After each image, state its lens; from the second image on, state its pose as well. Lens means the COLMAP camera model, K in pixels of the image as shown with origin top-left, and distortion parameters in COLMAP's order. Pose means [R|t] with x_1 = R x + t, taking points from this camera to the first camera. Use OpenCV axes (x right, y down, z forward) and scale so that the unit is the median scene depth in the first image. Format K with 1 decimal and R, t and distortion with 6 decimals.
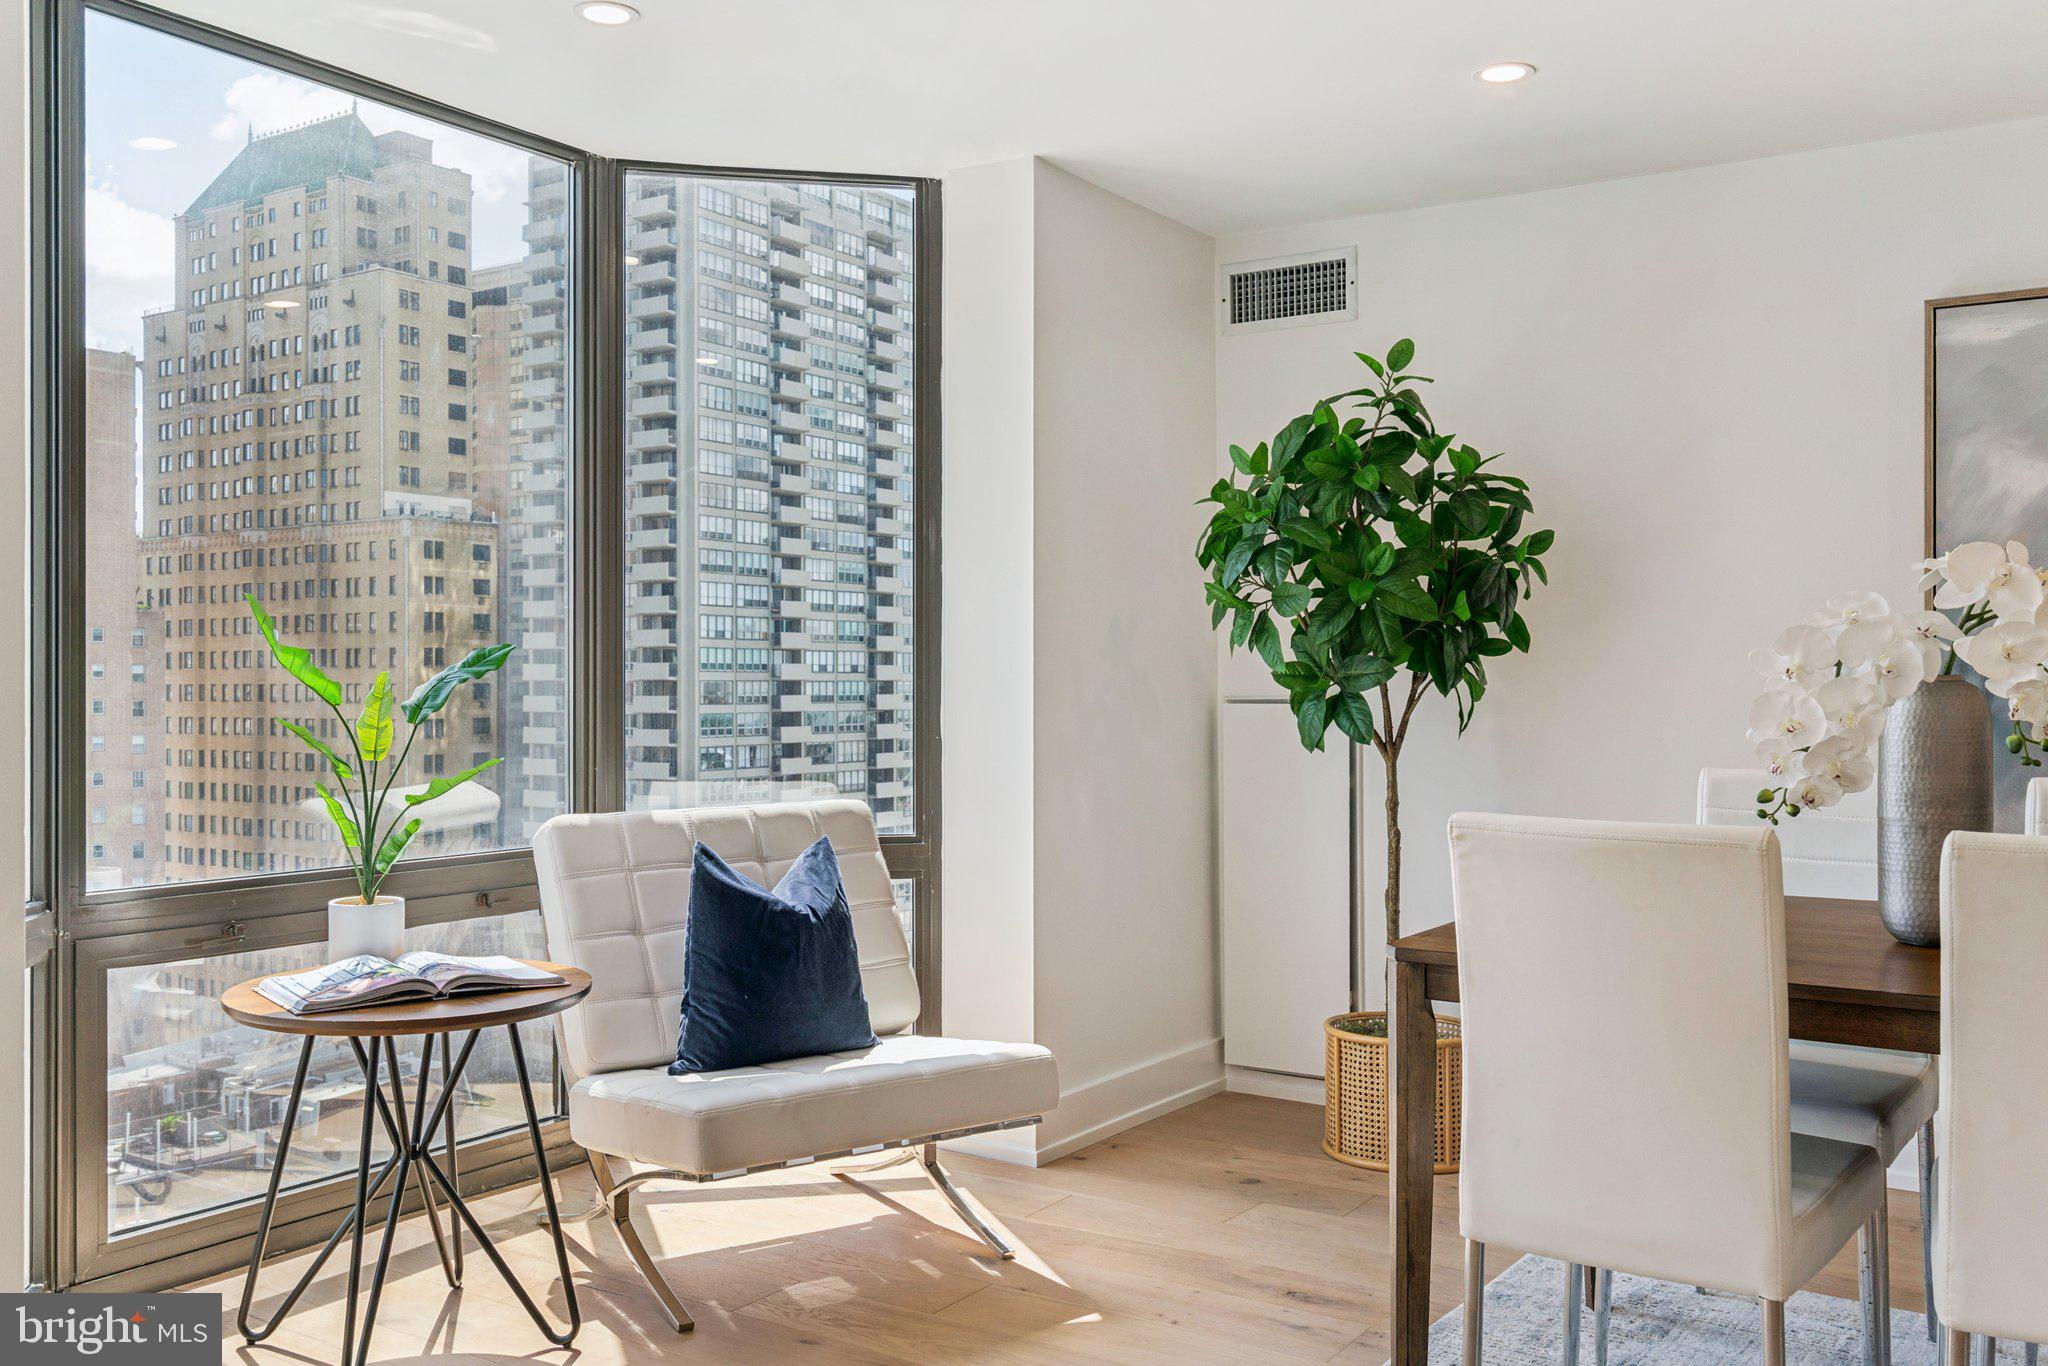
lens RADIAL K [[1809.4, 0, 1024.0], [0, 1809.4, 683.0], [0, 0, 1]] dist [0.027730, 0.008079]
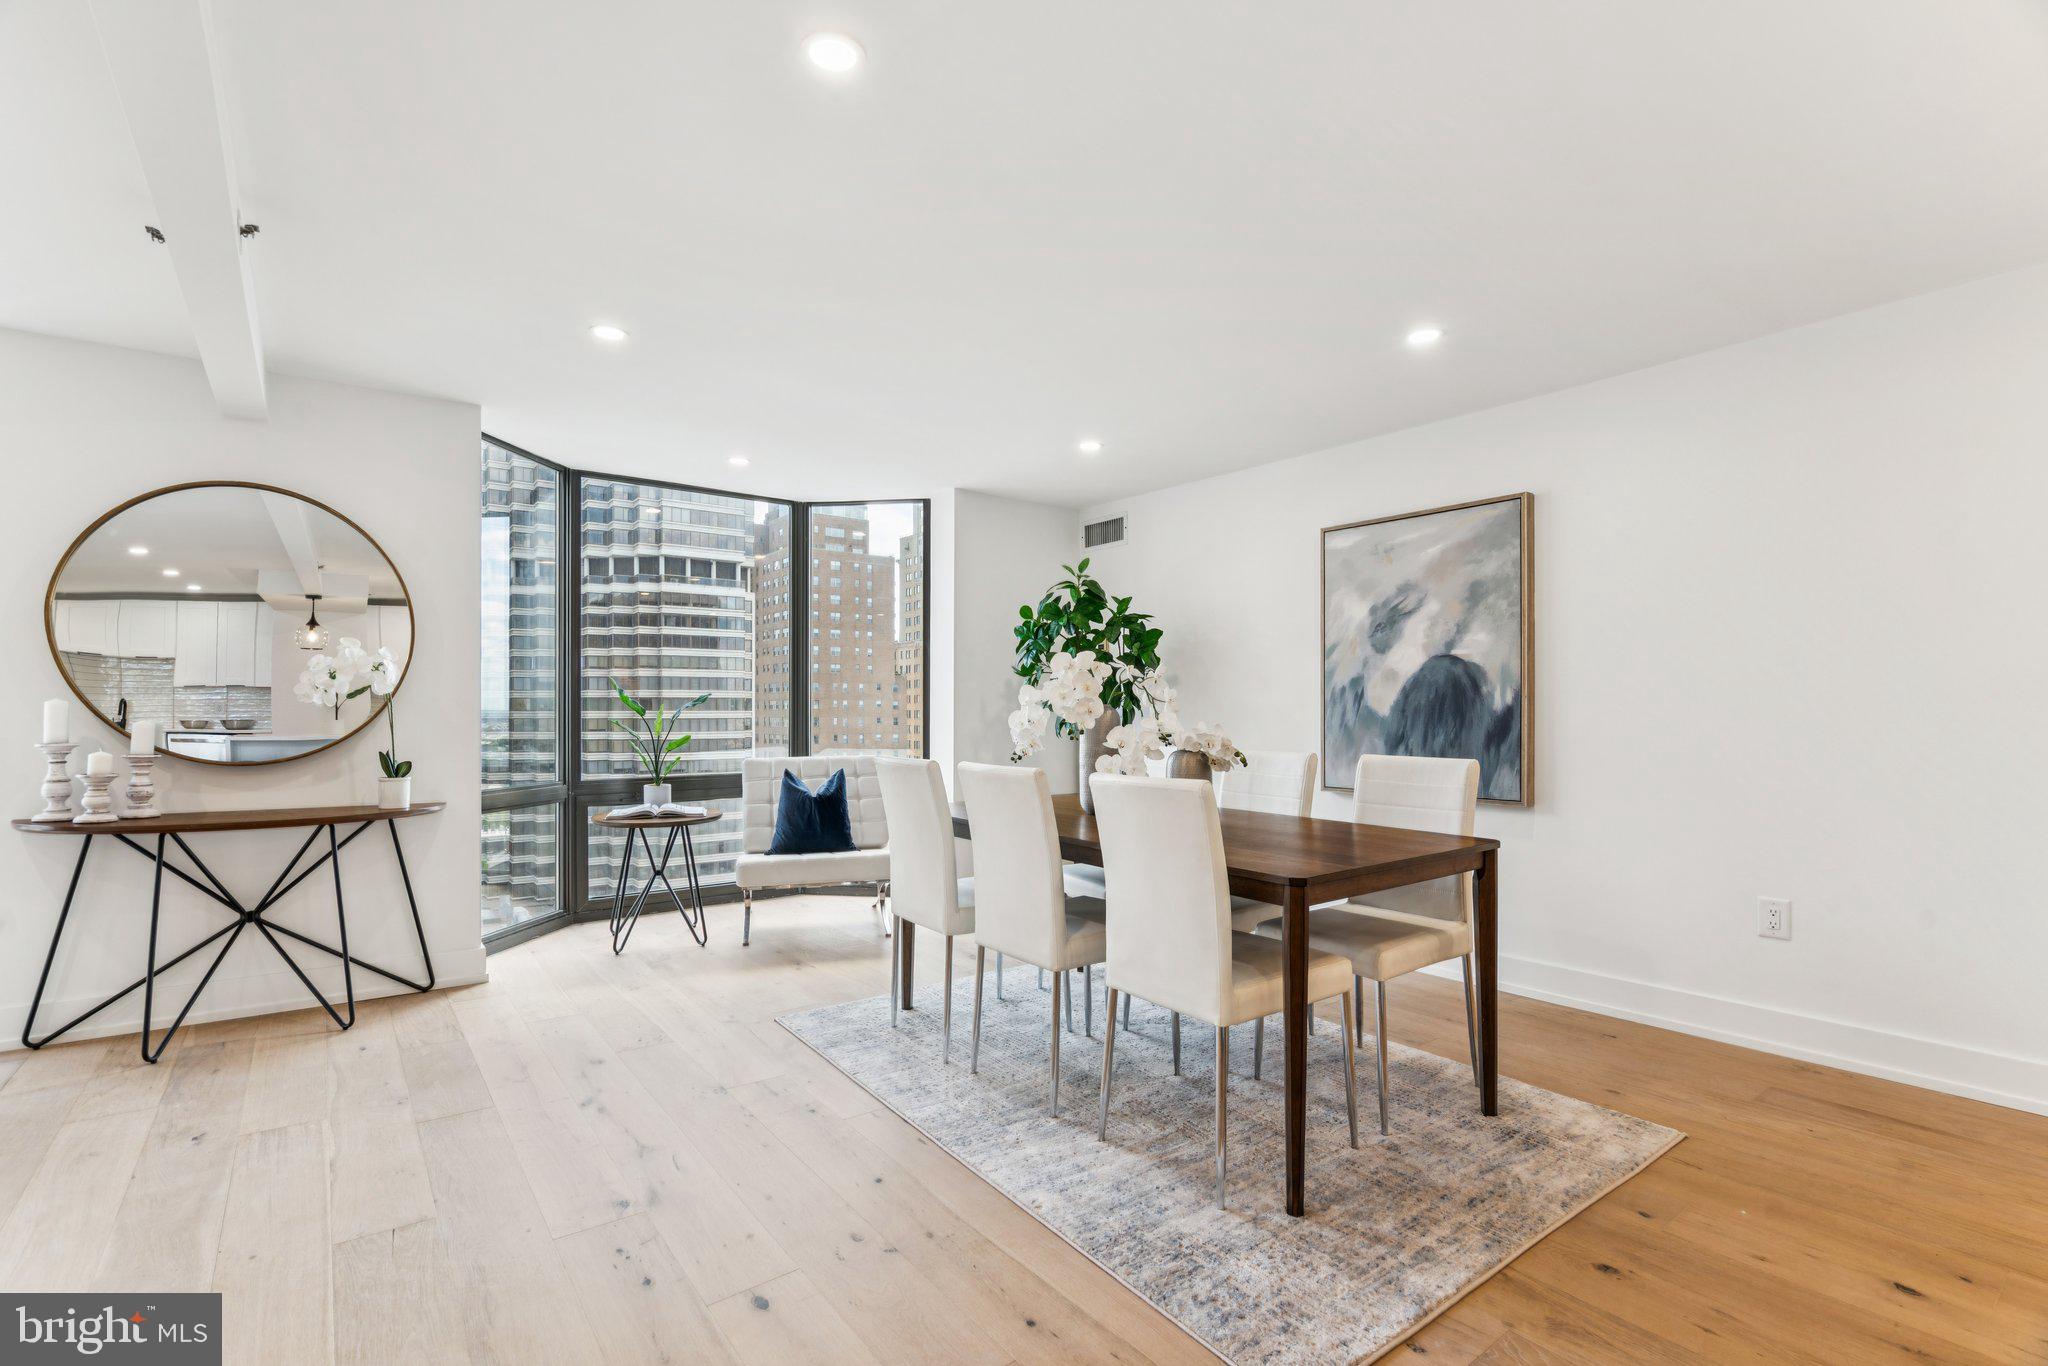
lens RADIAL K [[958.6, 0, 1024.0], [0, 958.6, 683.0], [0, 0, 1]] dist [0.001286, 0.000046]
pose [[0.942631, -0.008369, -0.333731, 0.542111], [-0.000969, 0.999613, -0.027806, 0.002480], [0.333835, 0.026534, 0.942258, -0.169286]]
